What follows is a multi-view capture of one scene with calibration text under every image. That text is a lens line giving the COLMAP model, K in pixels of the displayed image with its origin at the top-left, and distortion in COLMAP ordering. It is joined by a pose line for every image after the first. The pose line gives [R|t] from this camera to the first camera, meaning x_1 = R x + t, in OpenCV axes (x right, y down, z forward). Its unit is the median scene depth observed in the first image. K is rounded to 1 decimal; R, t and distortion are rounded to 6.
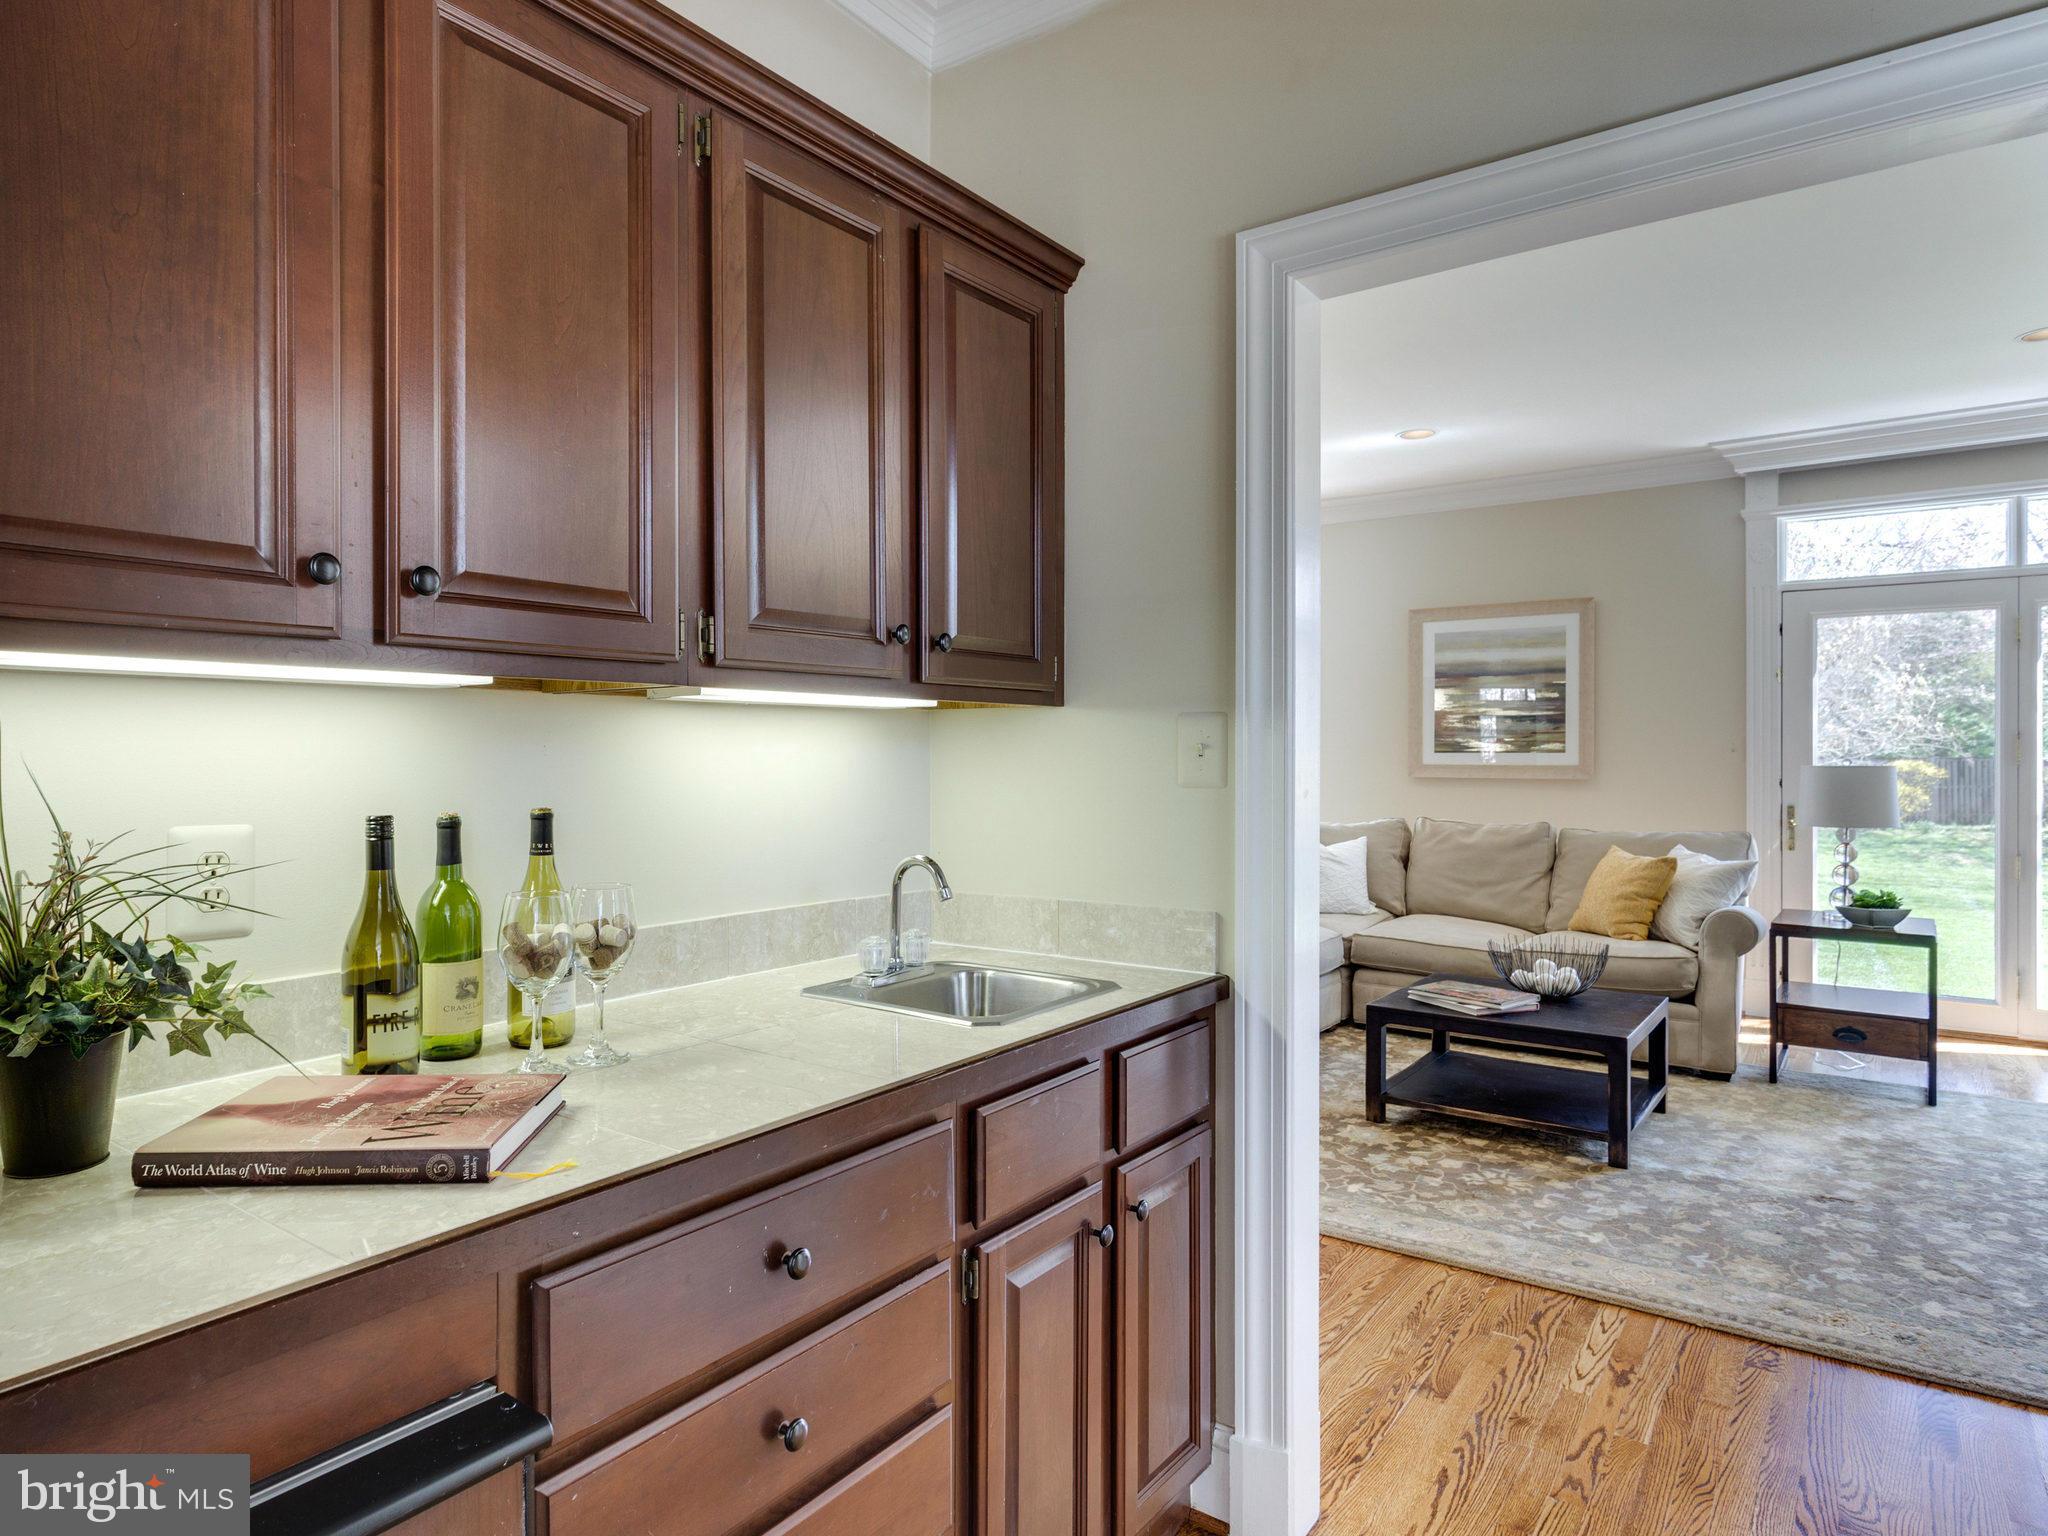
lens RADIAL K [[1196.8, 0, 1021.5], [0, 1196.8, 762.8], [0, 0, 1]] dist [0.016854, -0.001960]
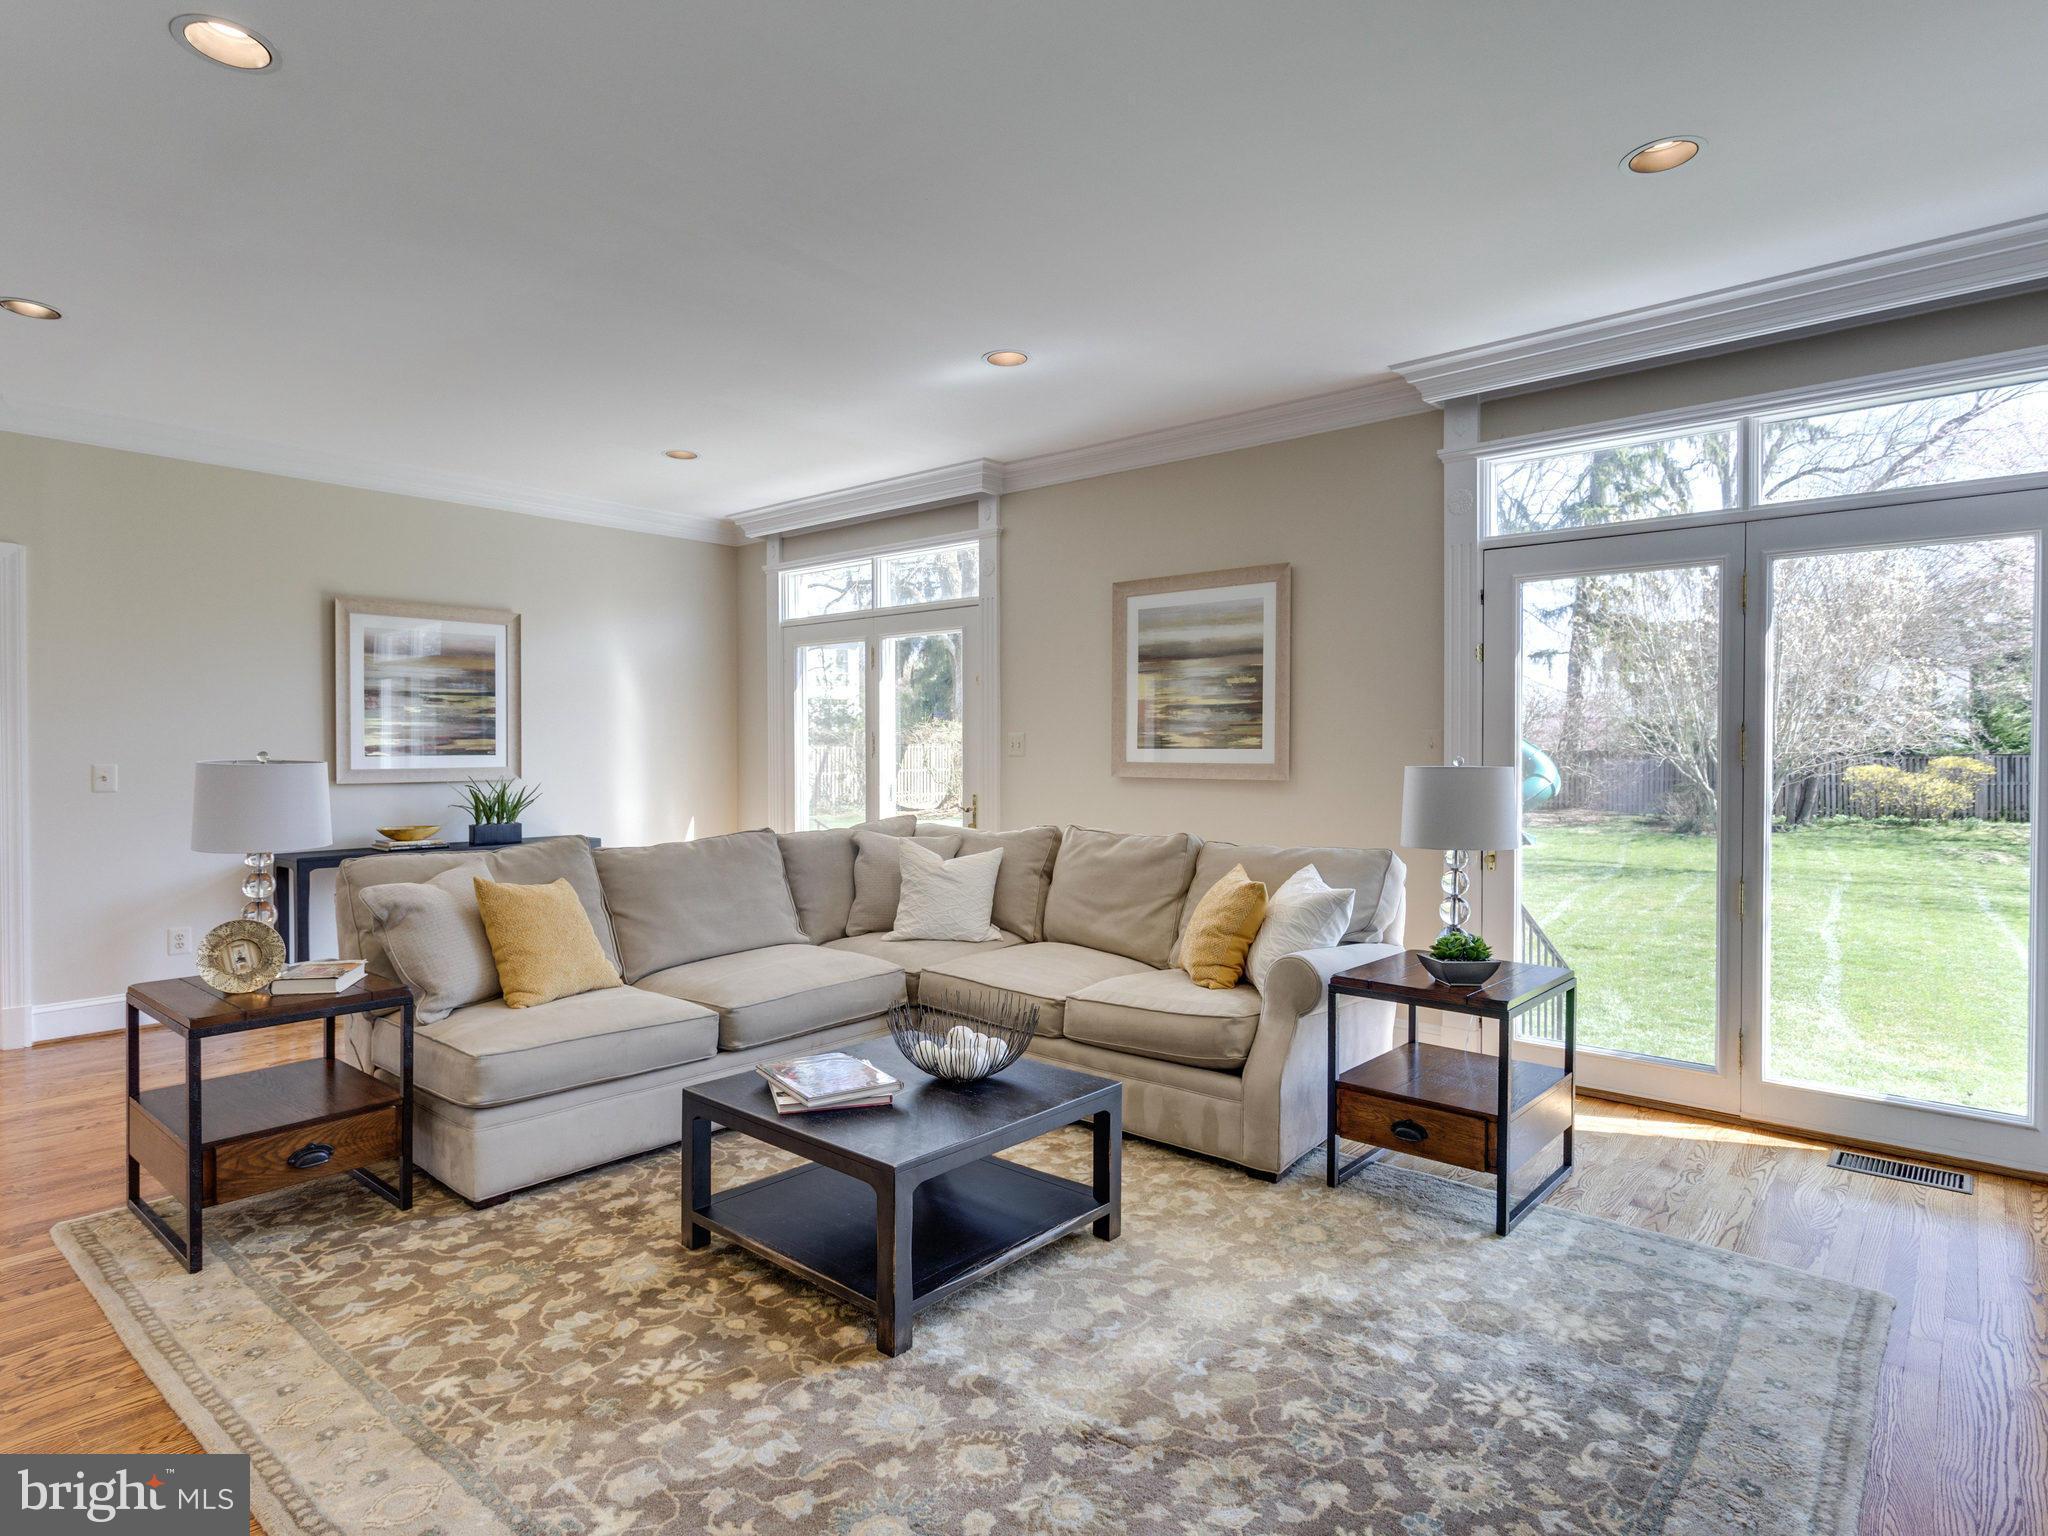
lens RADIAL K [[1113.3, 0, 1026.0], [0, 1113.3, 767.3], [0, 0, 1]] dist [0.001402, 0.000810]
pose [[0.997132, 0.003597, -0.075592, 0.414356], [-0.002883, 0.999950, 0.009556, -0.002842], [0.075623, -0.009311, 0.997093, 0.250293]]
